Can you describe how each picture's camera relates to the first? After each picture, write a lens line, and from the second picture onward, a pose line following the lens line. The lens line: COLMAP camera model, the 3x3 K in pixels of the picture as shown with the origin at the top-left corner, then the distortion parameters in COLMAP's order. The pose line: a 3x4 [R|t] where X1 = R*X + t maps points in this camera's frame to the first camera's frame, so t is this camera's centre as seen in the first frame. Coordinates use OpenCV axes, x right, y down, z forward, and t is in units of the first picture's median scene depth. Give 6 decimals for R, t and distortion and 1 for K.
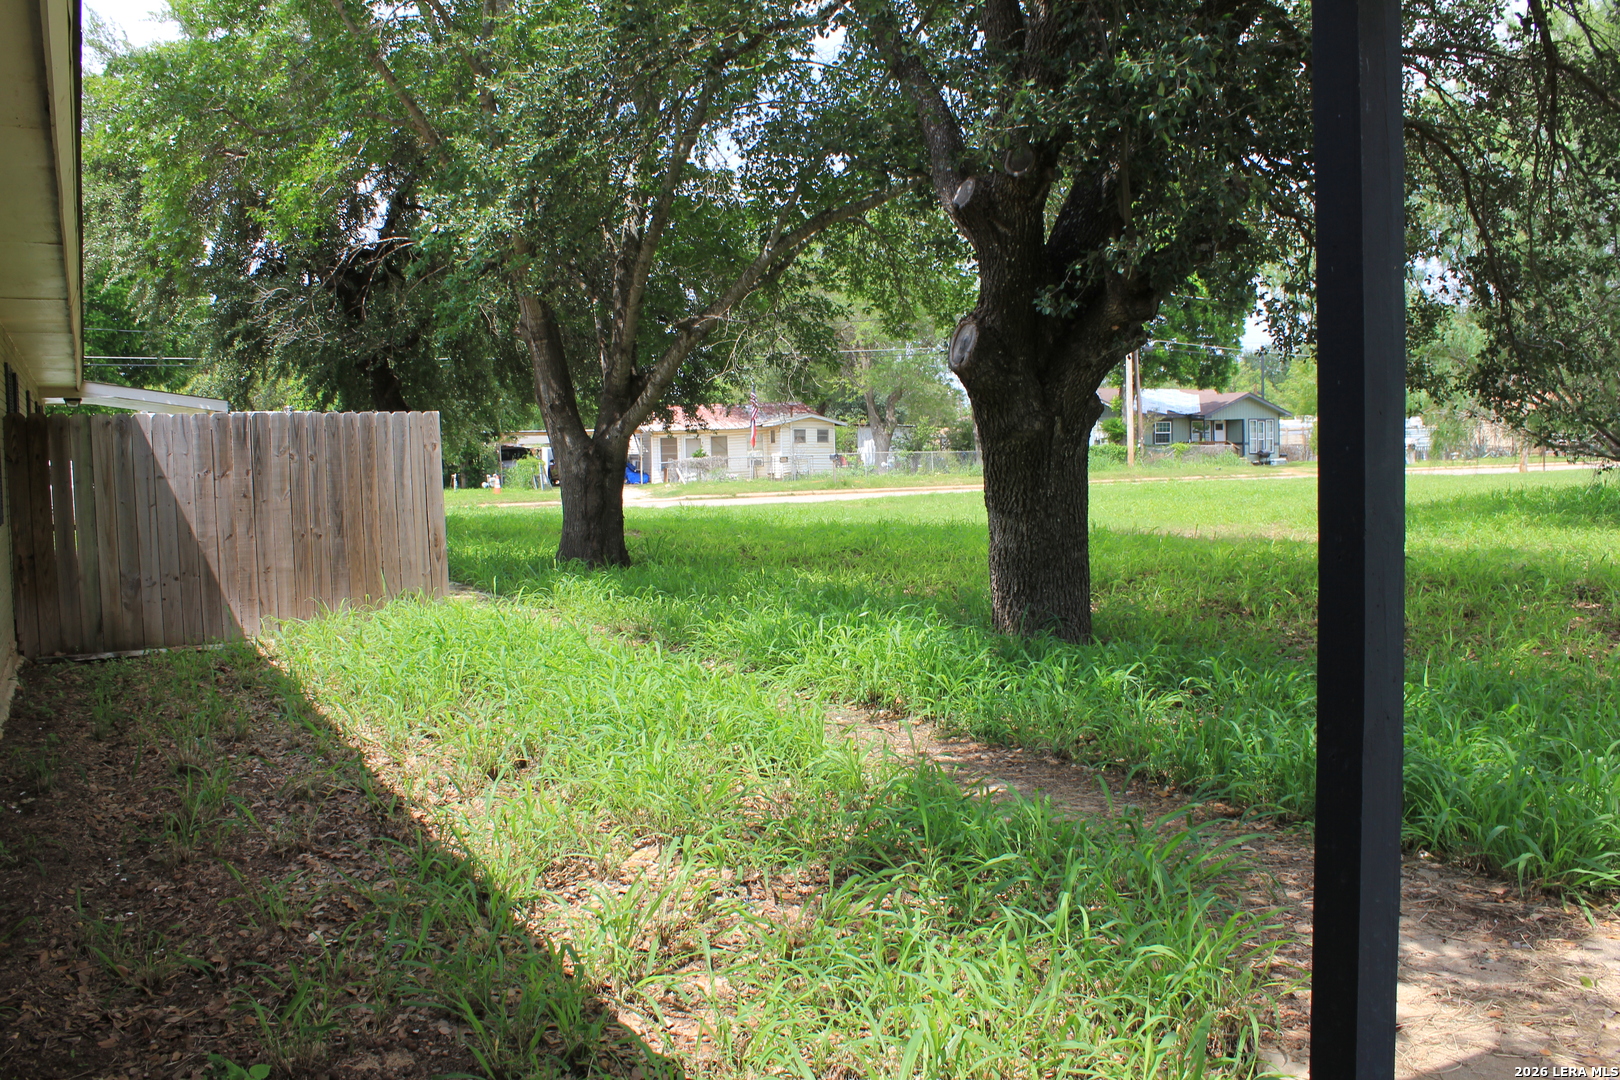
lens RADIAL K [[1367.6, 0, 815.0], [0, 1367.6, 537.9], [0, 0, 1]] dist [-0.164353, 0.140275]
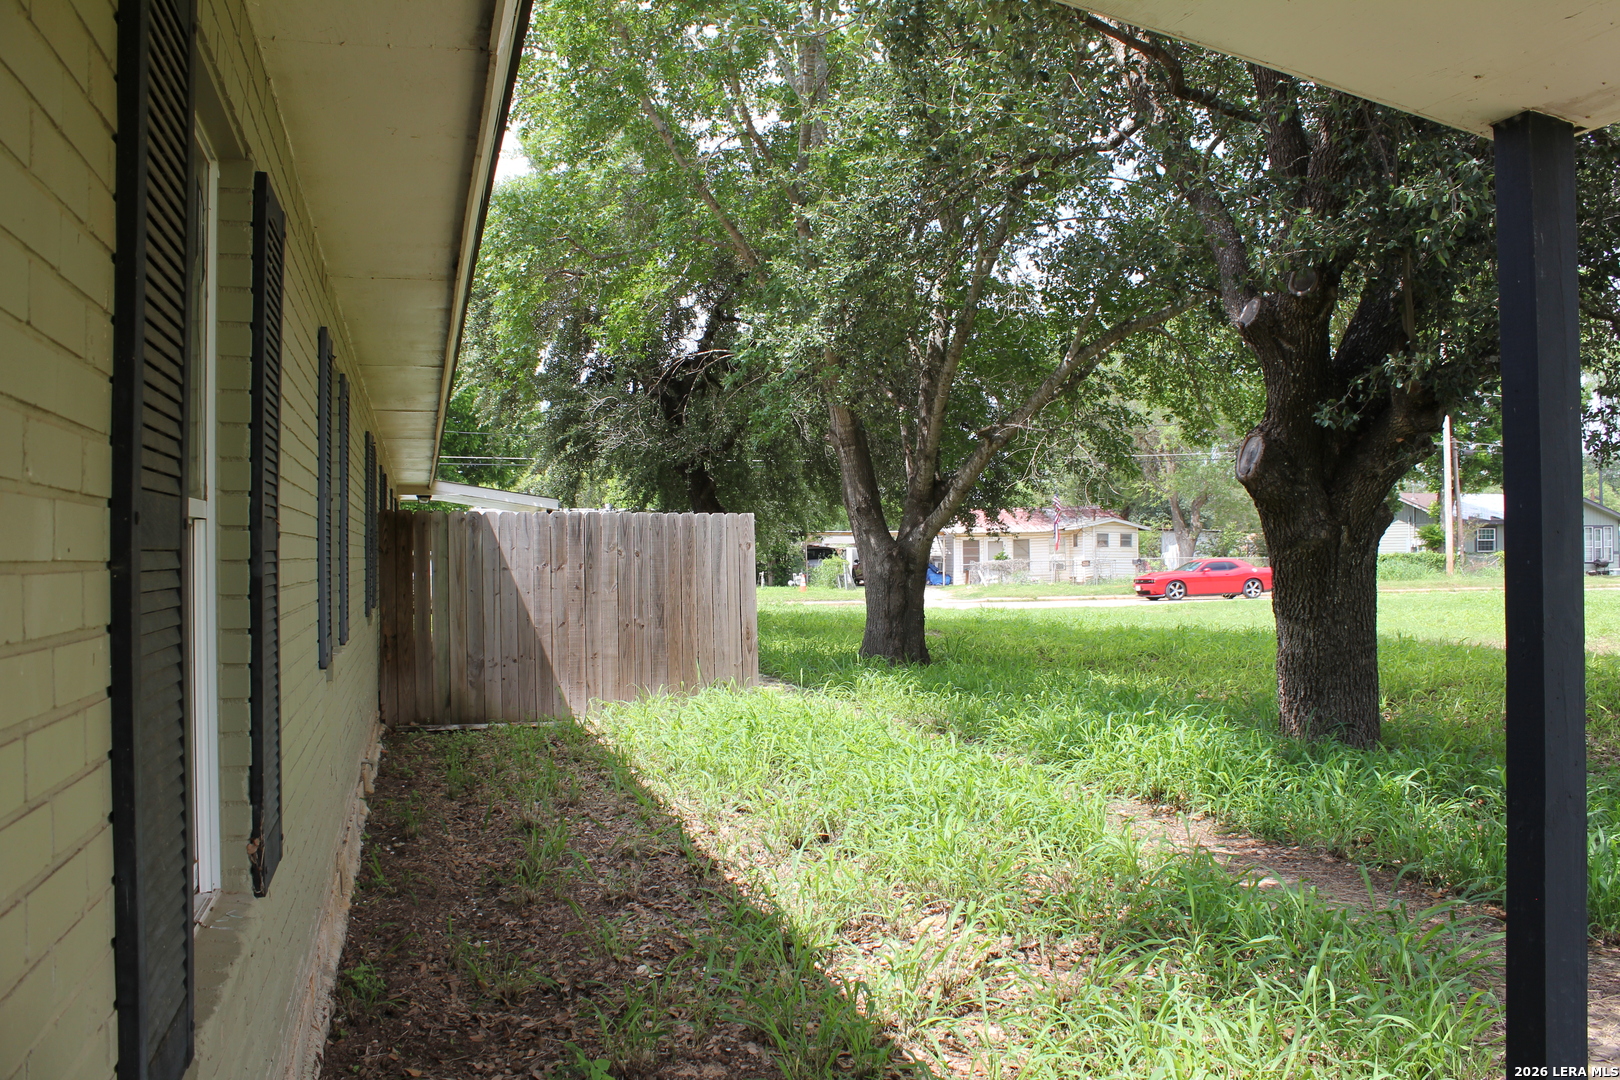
lens RADIAL K [[1367.6, 0, 812.7], [0, 1367.6, 533.7], [0, 0, 1]] dist [-0.164353, 0.140275]
pose [[0.975235, 0.010783, -0.220908, 0.006700], [-0.027912, 0.996826, -0.074564, 0.002050], [0.219403, 0.078883, 0.972440, -0.042909]]
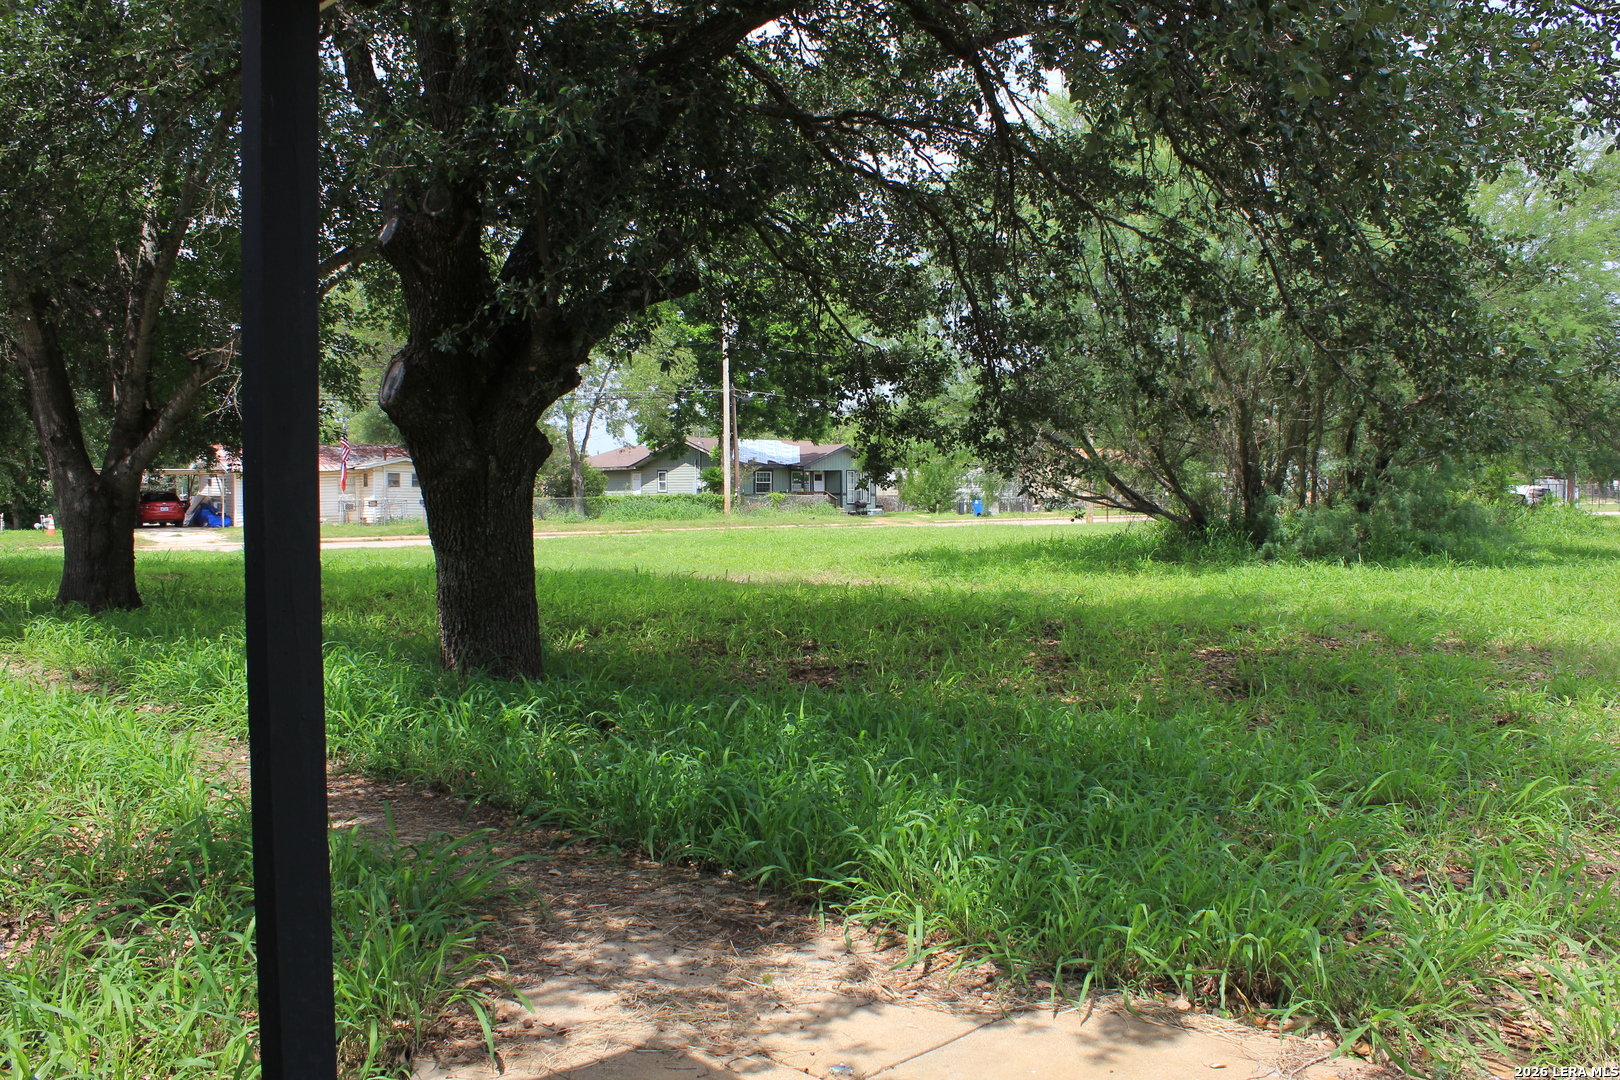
lens RADIAL K [[1367.6, 0, 818.0], [0, 1367.6, 544.8], [0, 0, 1]] dist [-0.164353, 0.140275]
pose [[0.961823, 0.007751, 0.273561, 0.086960], [0.000583, 0.999539, -0.030369, 0.004917], [-0.273670, 0.029369, 0.961375, -0.020451]]
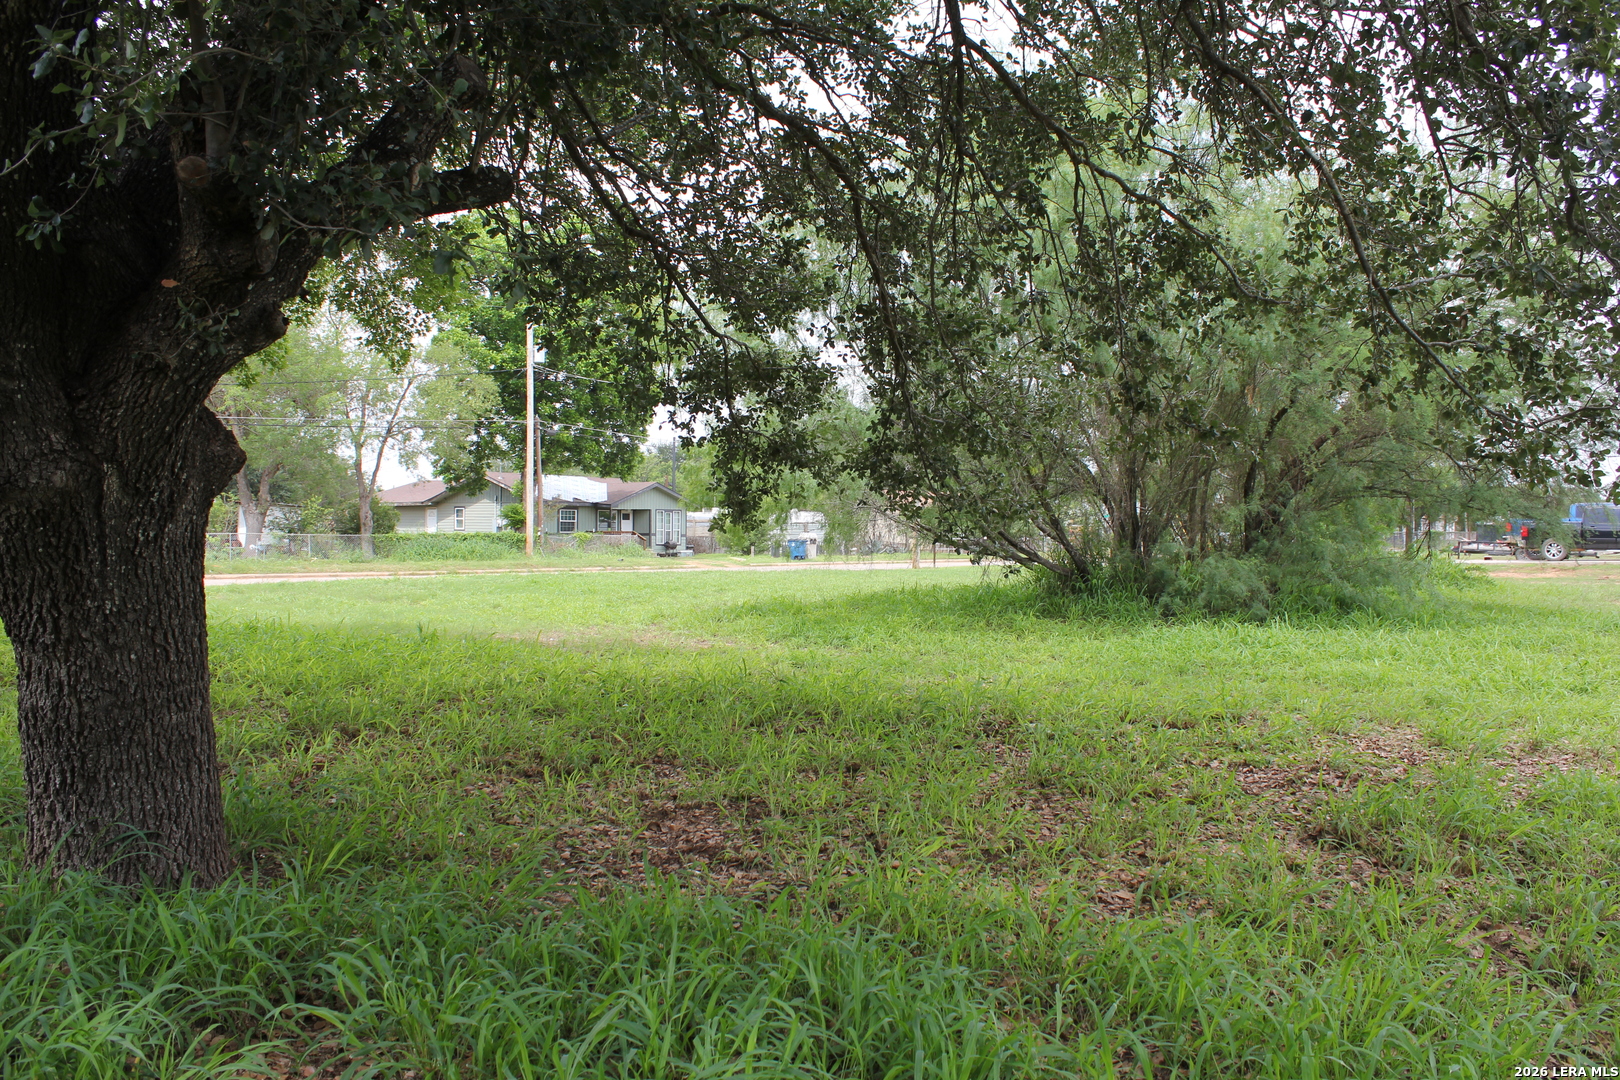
lens RADIAL K [[1367.6, 0, 818.3], [0, 1367.6, 541.0], [0, 0, 1]] dist [-0.164353, 0.140275]
pose [[0.911973, 0.027825, 0.409304, 0.140372], [-0.002267, 0.998024, -0.062795, -0.017609], [-0.410243, 0.056339, 0.910234, 0.268184]]
